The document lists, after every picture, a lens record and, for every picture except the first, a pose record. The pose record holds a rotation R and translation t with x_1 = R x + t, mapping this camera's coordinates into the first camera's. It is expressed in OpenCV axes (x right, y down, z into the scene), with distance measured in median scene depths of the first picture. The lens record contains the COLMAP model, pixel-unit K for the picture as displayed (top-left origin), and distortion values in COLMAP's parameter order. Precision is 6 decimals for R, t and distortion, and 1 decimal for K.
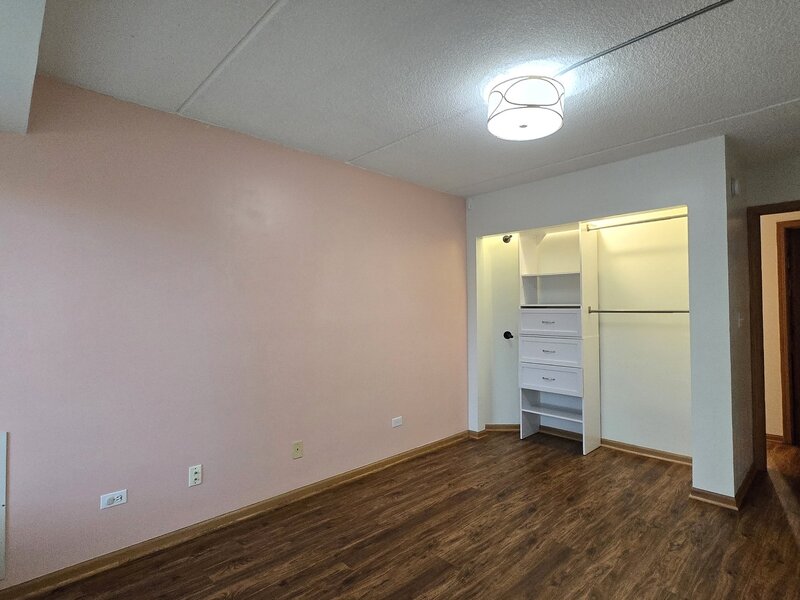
lens RADIAL K [[425.1, 0, 397.7], [0, 425.1, 300.7], [0, 0, 1]] dist [-0.001095, 0.000116]
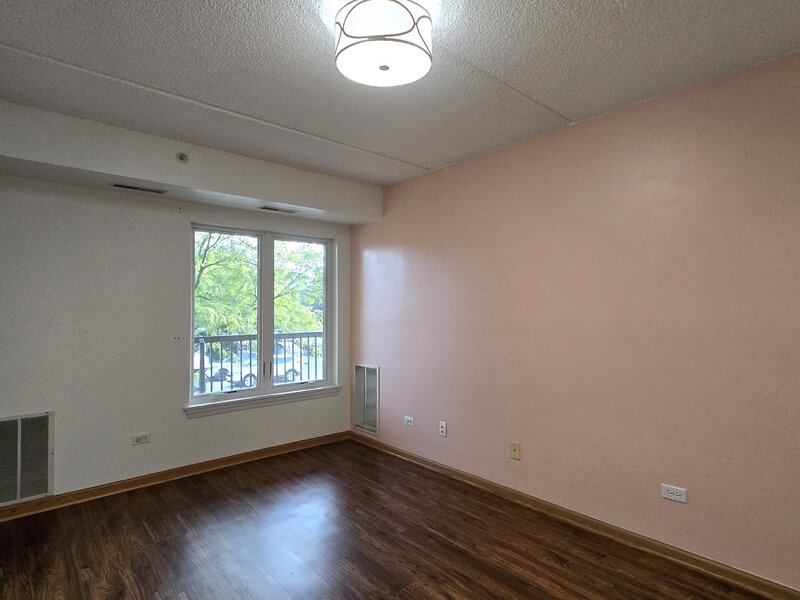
lens RADIAL K [[425.1, 0, 397.2], [0, 425.1, 301.2], [0, 0, 1]] dist [-0.001095, 0.000116]
pose [[-0.047778, -0.022463, -0.998605, 0.880030], [0.014857, 0.999621, -0.023197, 0.028557], [0.998747, -0.015944, -0.047426, 0.895136]]
